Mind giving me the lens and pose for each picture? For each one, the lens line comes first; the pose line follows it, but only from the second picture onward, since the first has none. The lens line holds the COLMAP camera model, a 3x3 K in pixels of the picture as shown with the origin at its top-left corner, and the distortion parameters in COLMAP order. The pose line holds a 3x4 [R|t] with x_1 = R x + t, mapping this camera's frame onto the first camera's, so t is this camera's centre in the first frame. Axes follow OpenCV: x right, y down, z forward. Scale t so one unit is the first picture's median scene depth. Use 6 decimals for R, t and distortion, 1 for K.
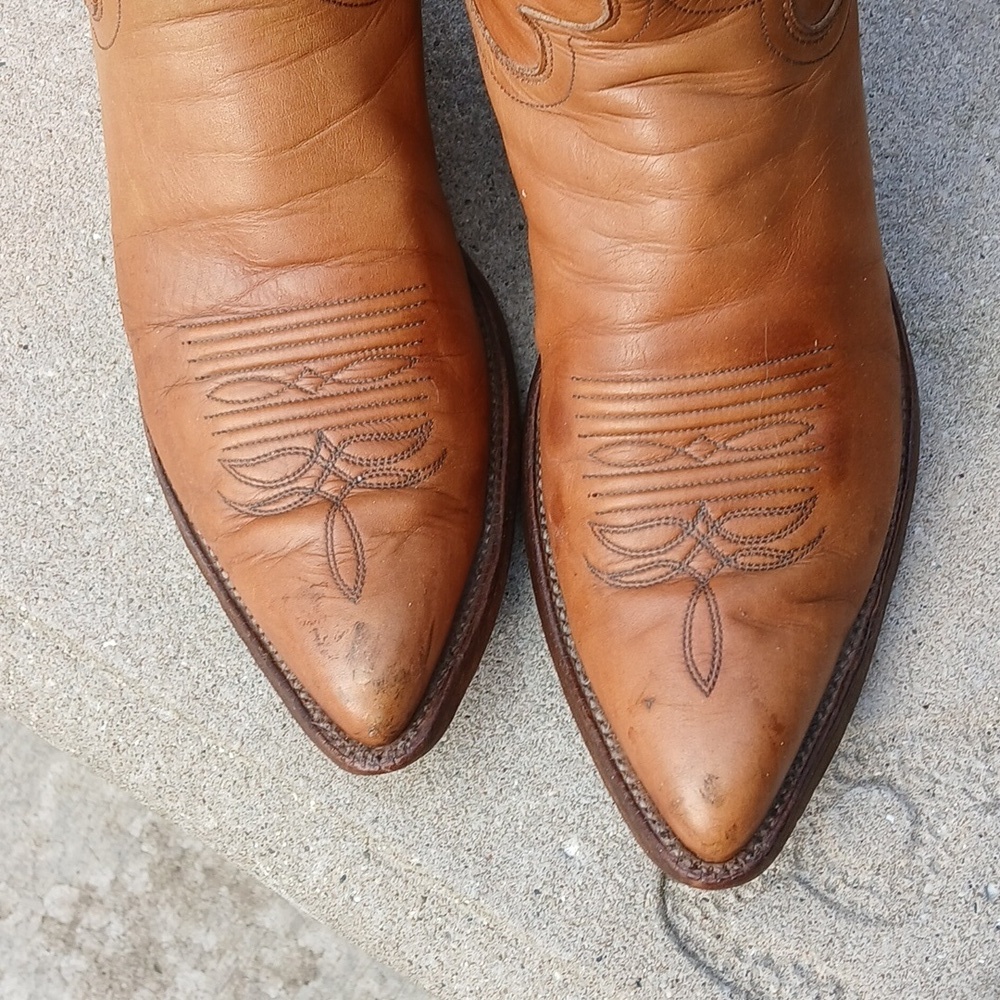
lens RADIAL K [[1713.1, 0, 498.8], [0, 1713.1, 500.2], [0, 0, 1]] dist [0.080599, 0.000000]
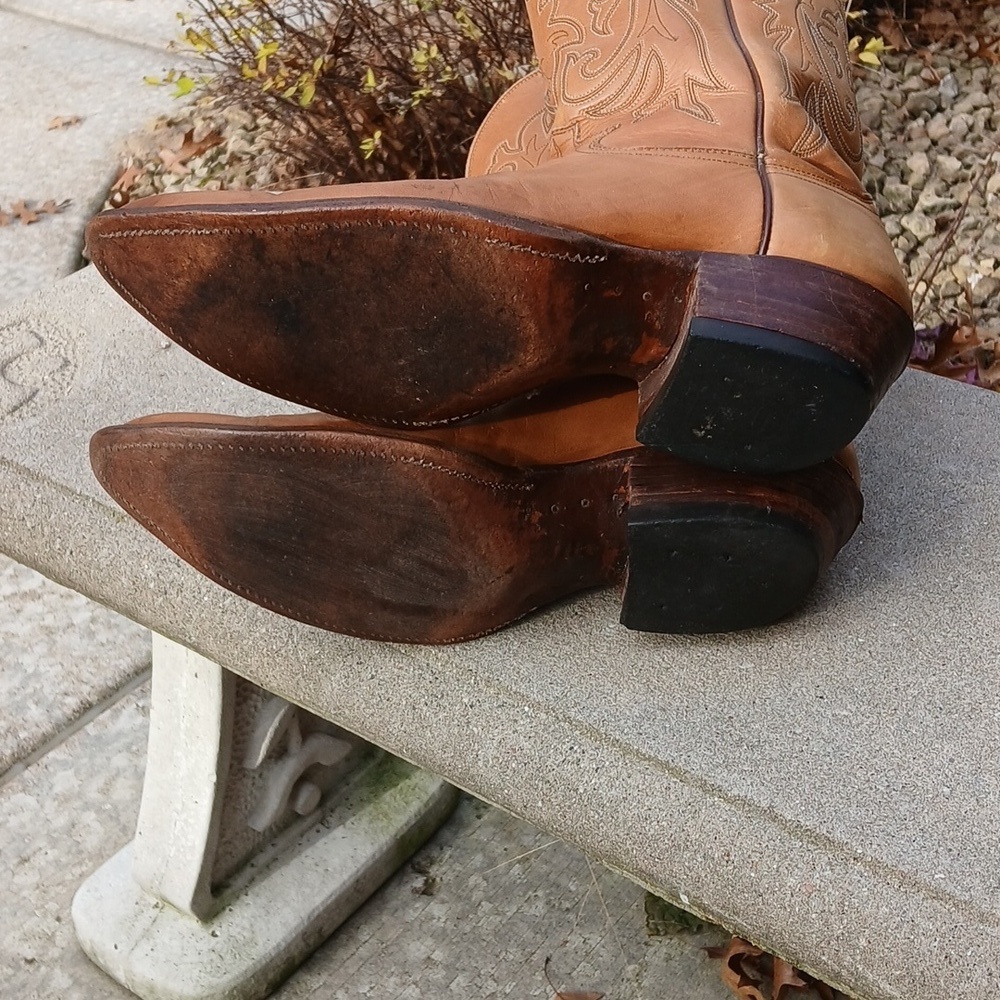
lens RADIAL K [[1713.1, 0, 461.0], [0, 1713.1, 498.5], [0, 0, 1]] dist [0.080599, 0.000000]
pose [[0.994507, 0.102594, -0.020757, -0.600735], [-0.095247, 0.804744, -0.585931, 0.662824], [-0.043409, 0.584689, 0.810095, -0.178732]]
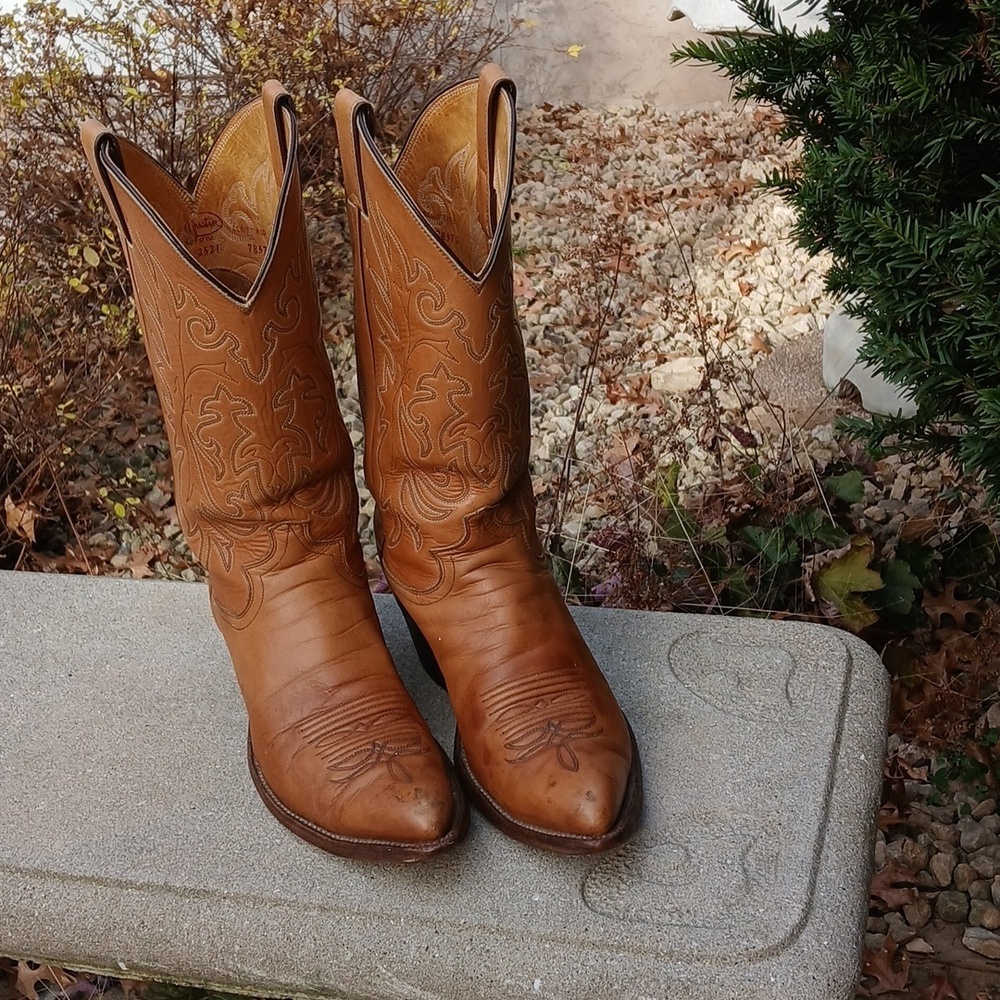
lens RADIAL K [[1713.1, 0, 495.4], [0, 1713.1, 510.4], [0, 0, 1]] dist [0.080599, 0.000000]
pose [[0.956219, -0.097344, 0.275989, -0.504008], [0.266309, 0.680469, -0.682672, 1.228713], [-0.121348, 0.726282, 0.676601, -0.677230]]
